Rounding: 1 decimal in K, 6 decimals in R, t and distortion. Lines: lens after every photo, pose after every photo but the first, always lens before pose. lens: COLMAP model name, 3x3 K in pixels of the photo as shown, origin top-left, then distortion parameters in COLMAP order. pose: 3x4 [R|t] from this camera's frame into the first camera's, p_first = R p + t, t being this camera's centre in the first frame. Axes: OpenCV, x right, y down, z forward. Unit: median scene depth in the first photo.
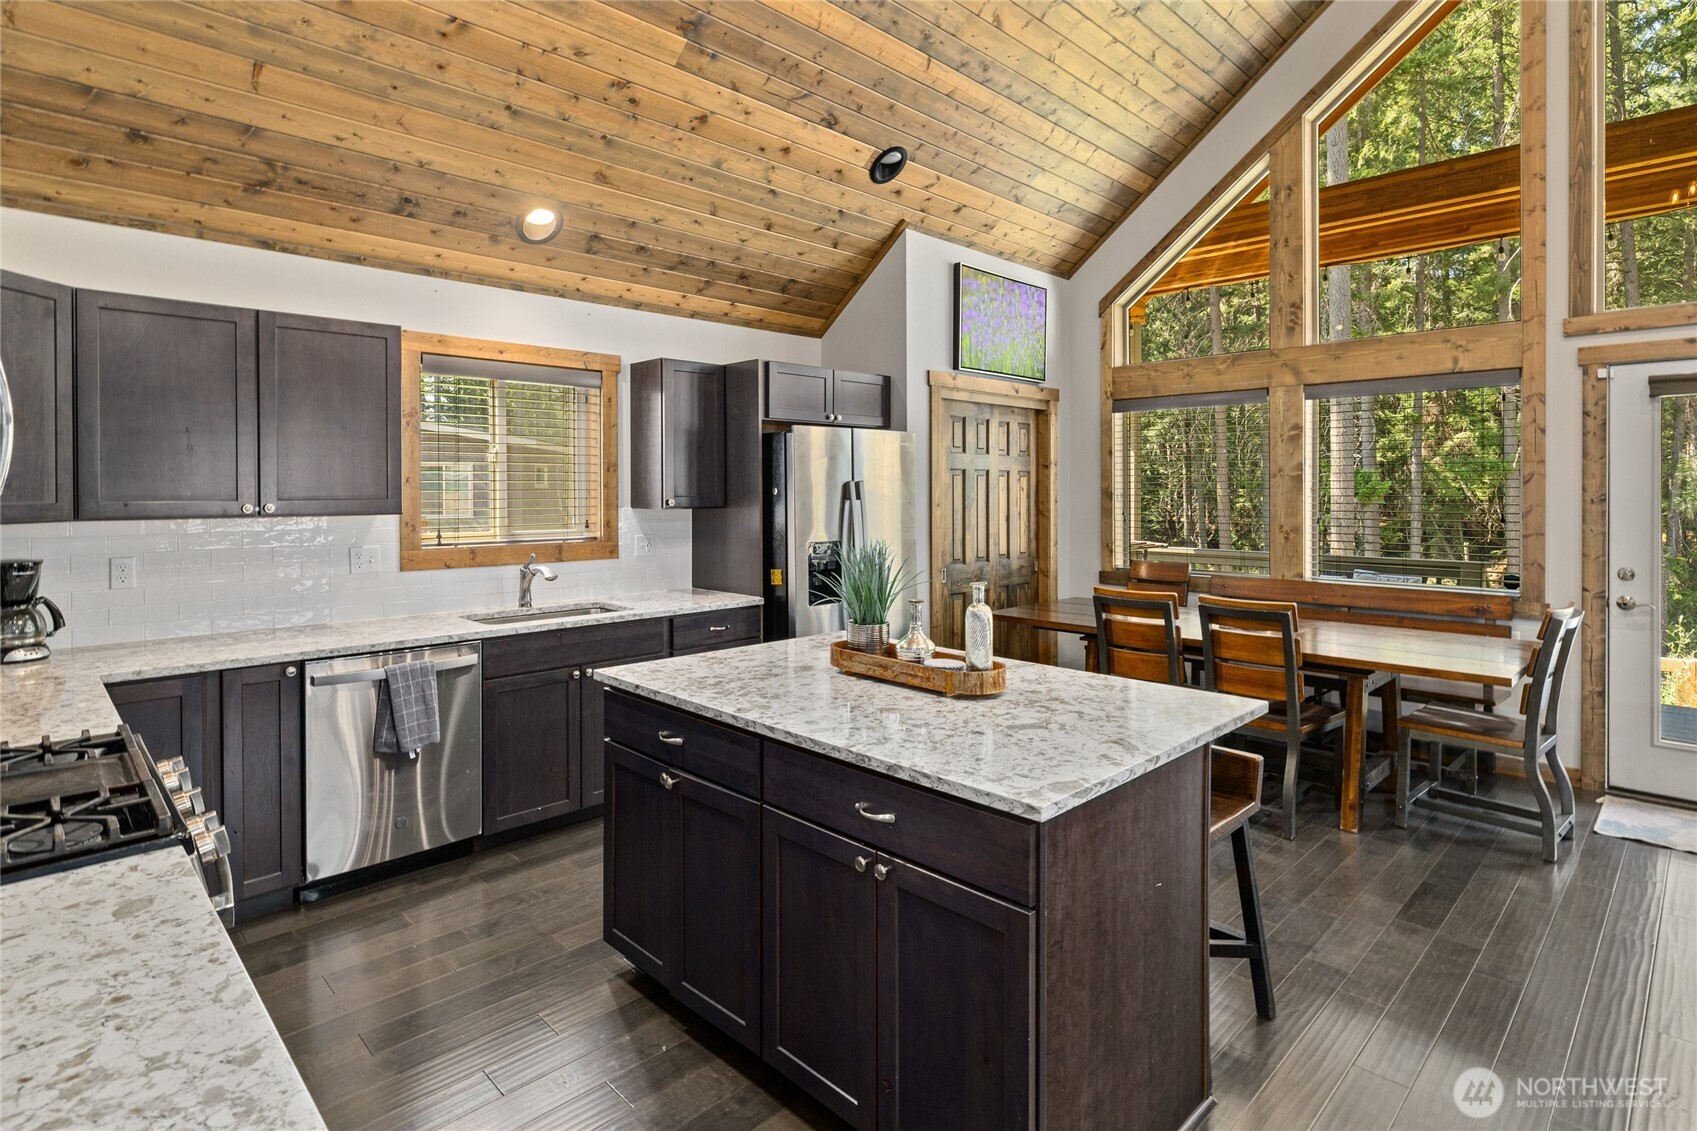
lens RADIAL K [[861.6, 0, 849.9], [0, 861.6, 491.1], [0, 0, 1]] dist [-0.007234, -0.000131]
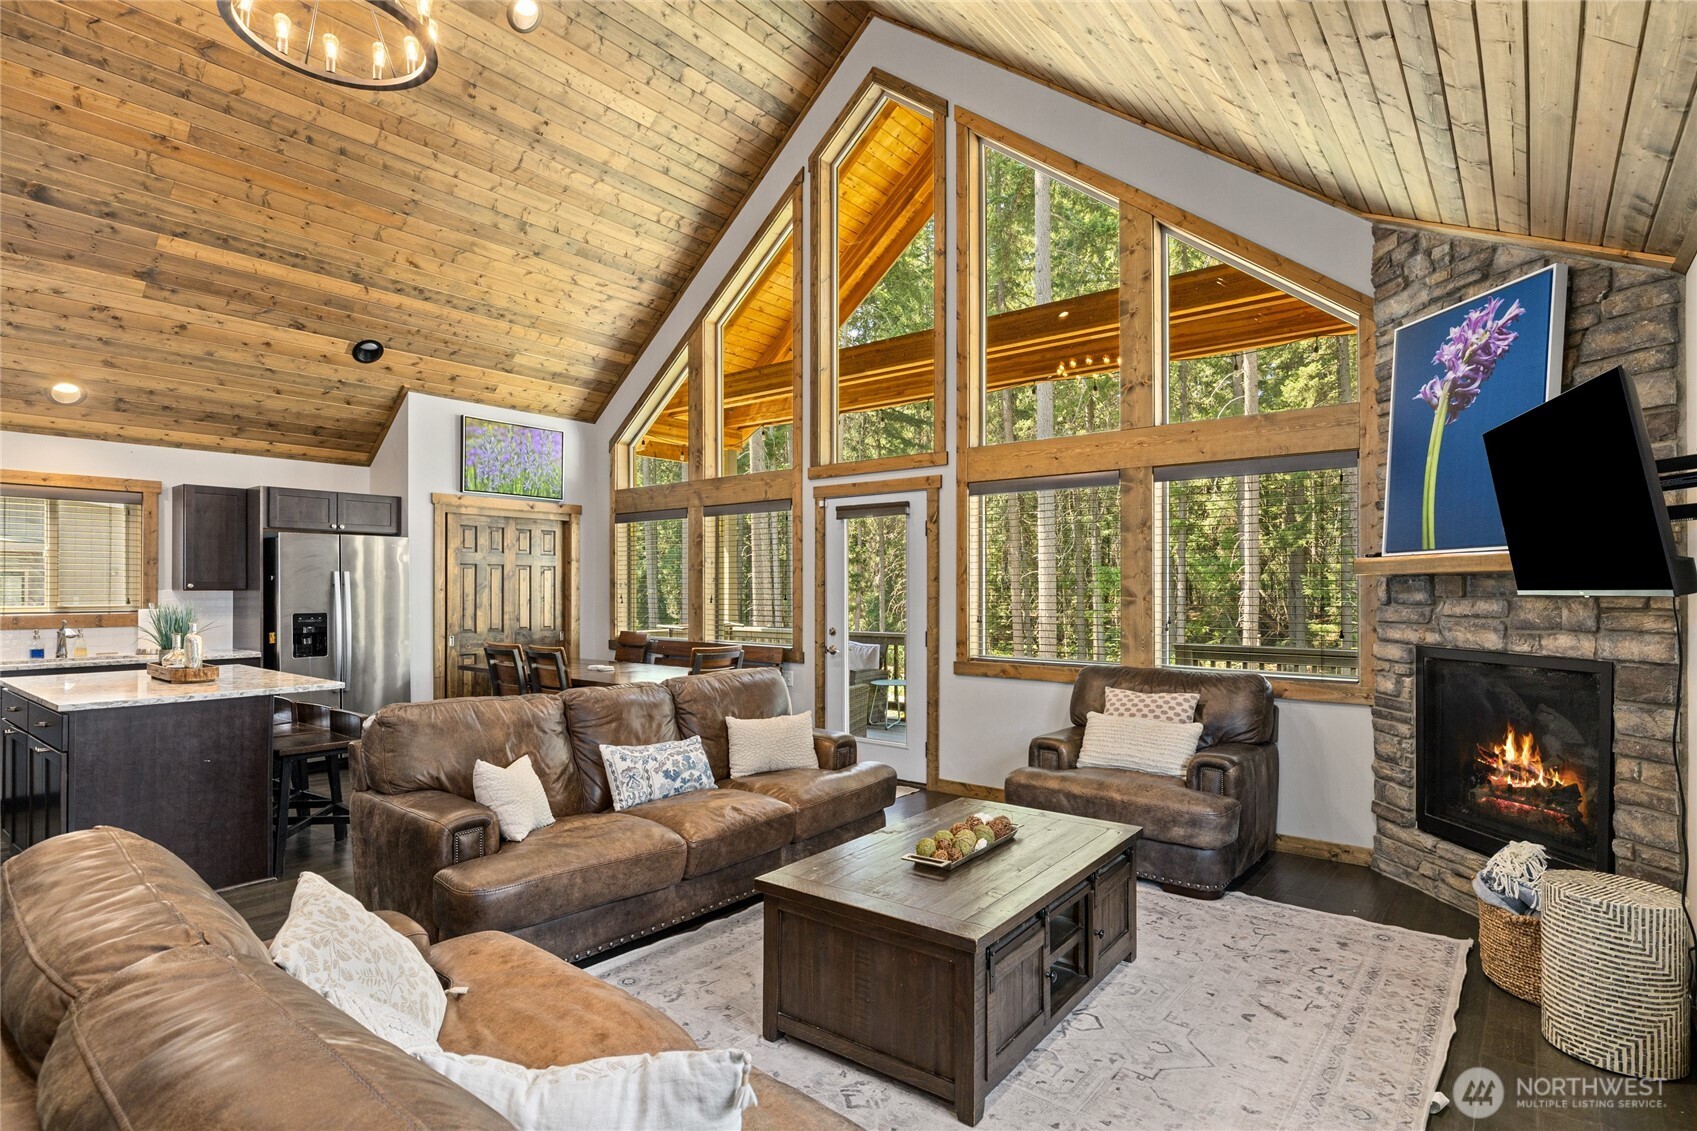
lens RADIAL K [[856.2, 0, 850.4], [0, 856.2, 583.2], [0, 0, 1]] dist [0.000169, 0.001176]
pose [[0.992796, 0.000990, 0.119813, 0.679857], [0.000028, 0.999964, -0.008491, 0.020042], [-0.119817, 0.008433, 0.992760, -0.516324]]
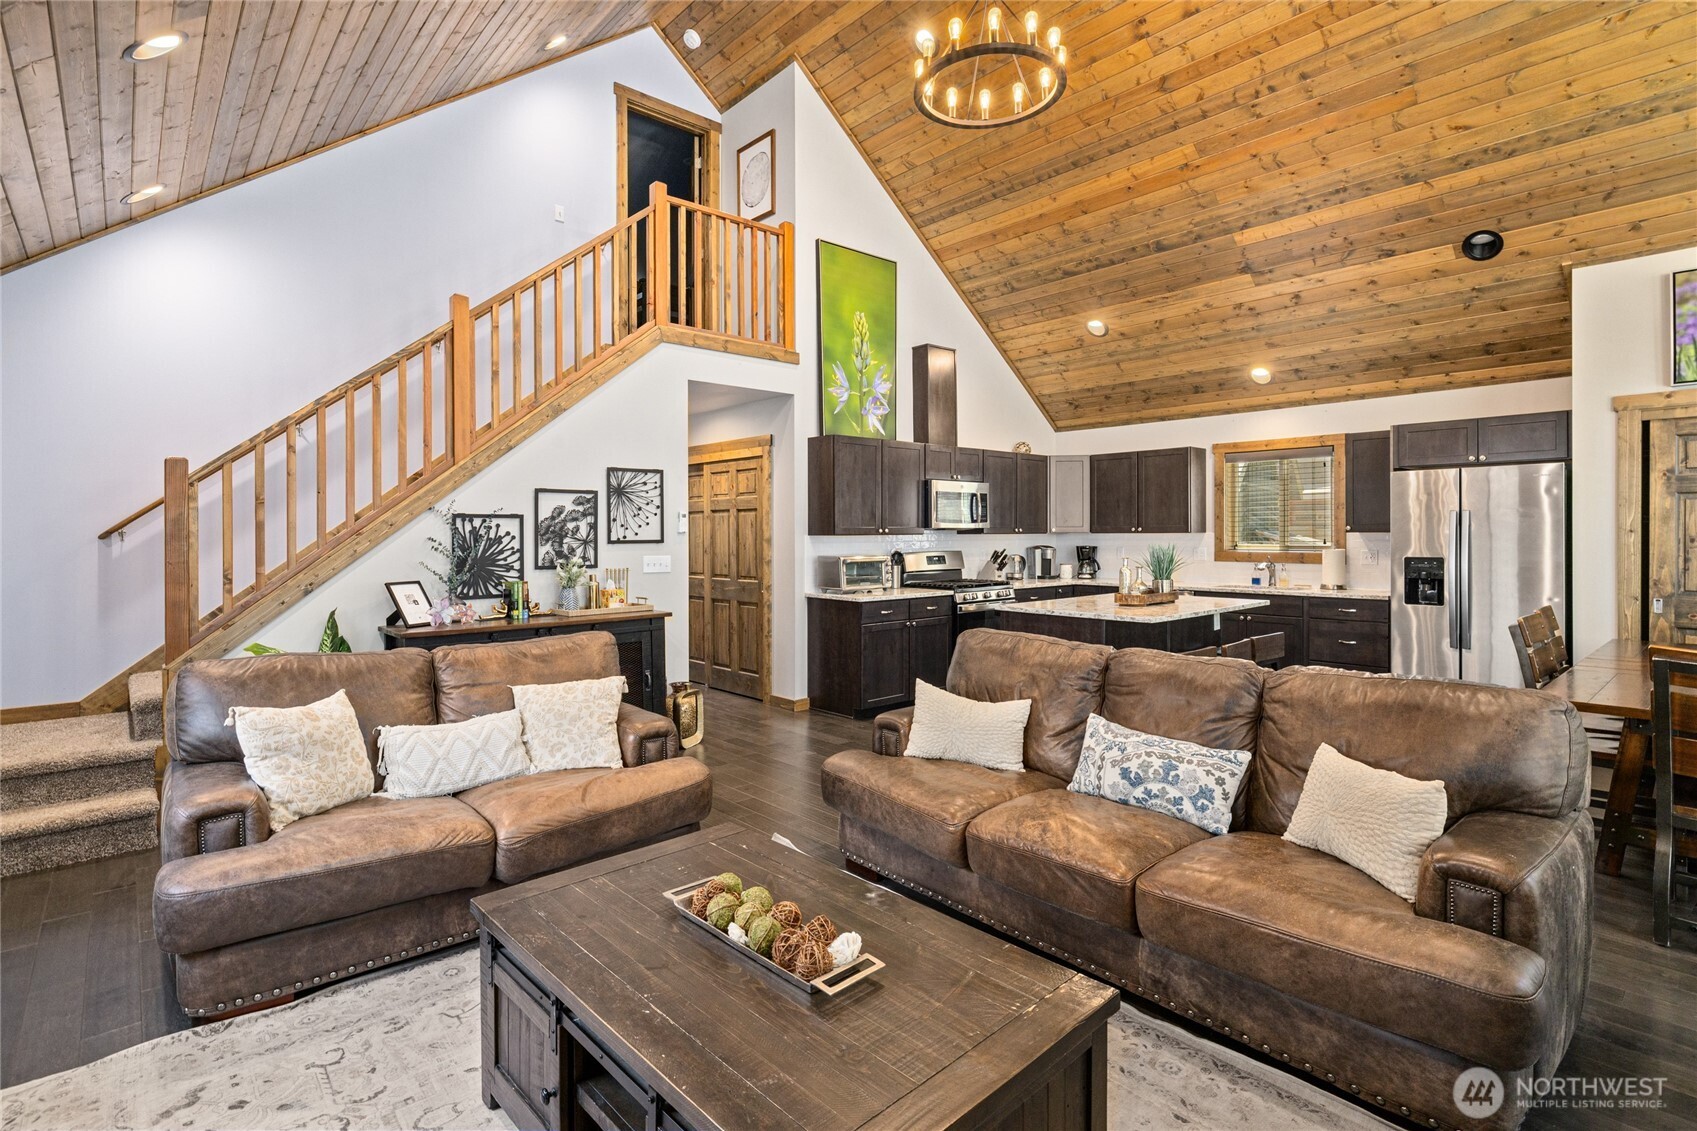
lens RADIAL K [[812.0, 0, 843.8], [0, 812.0, 538.4], [0, 0, 1]] dist [-0.003910, -0.000572]
pose [[-0.047784, 0.007983, -0.998826, 1.226277], [0.000796, 0.999968, 0.007954, 0.018999], [0.998857, -0.000415, -0.047789, 0.168999]]
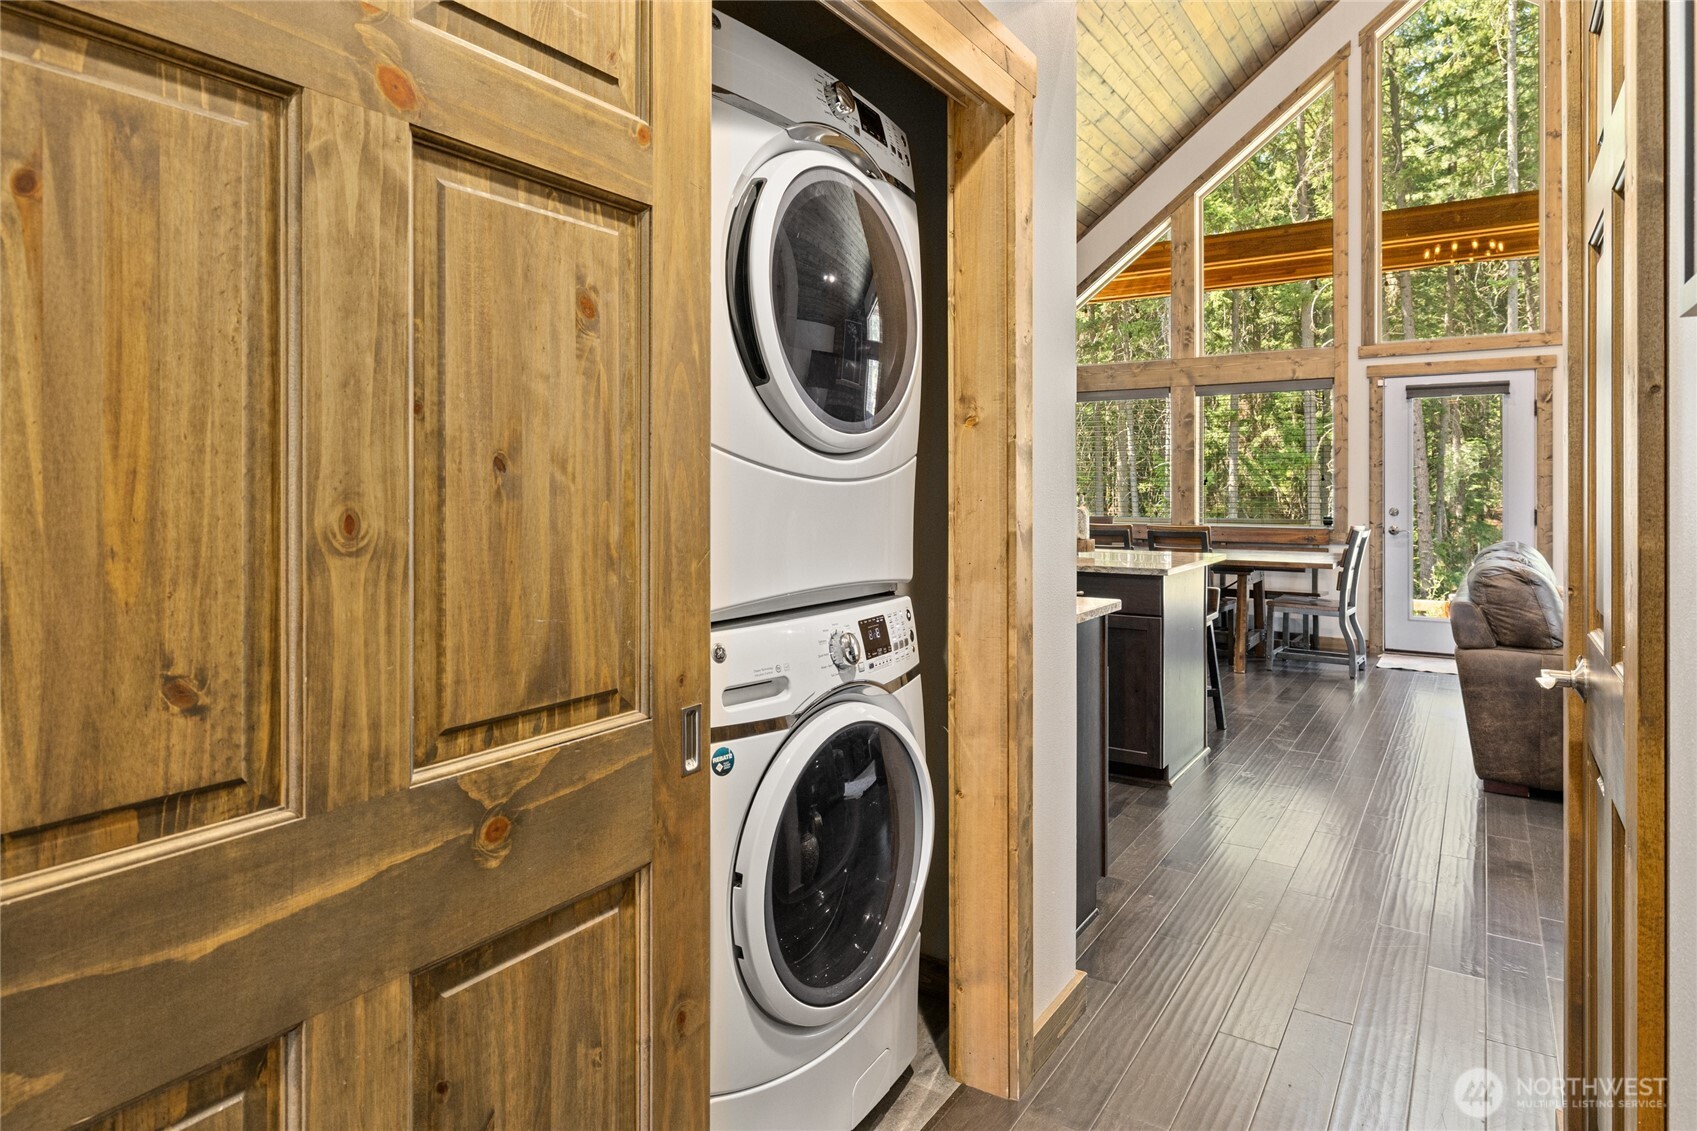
lens RADIAL K [[938.8, 0, 843.0], [0, 938.8, 486.1], [0, 0, 1]] dist [-0.011415, -0.000799]
pose [[0.980829, 0.000429, 0.194868, -0.374990], [-0.000051, 0.999998, -0.001945, 0.048629], [-0.194868, 0.001898, 0.980828, -0.434756]]
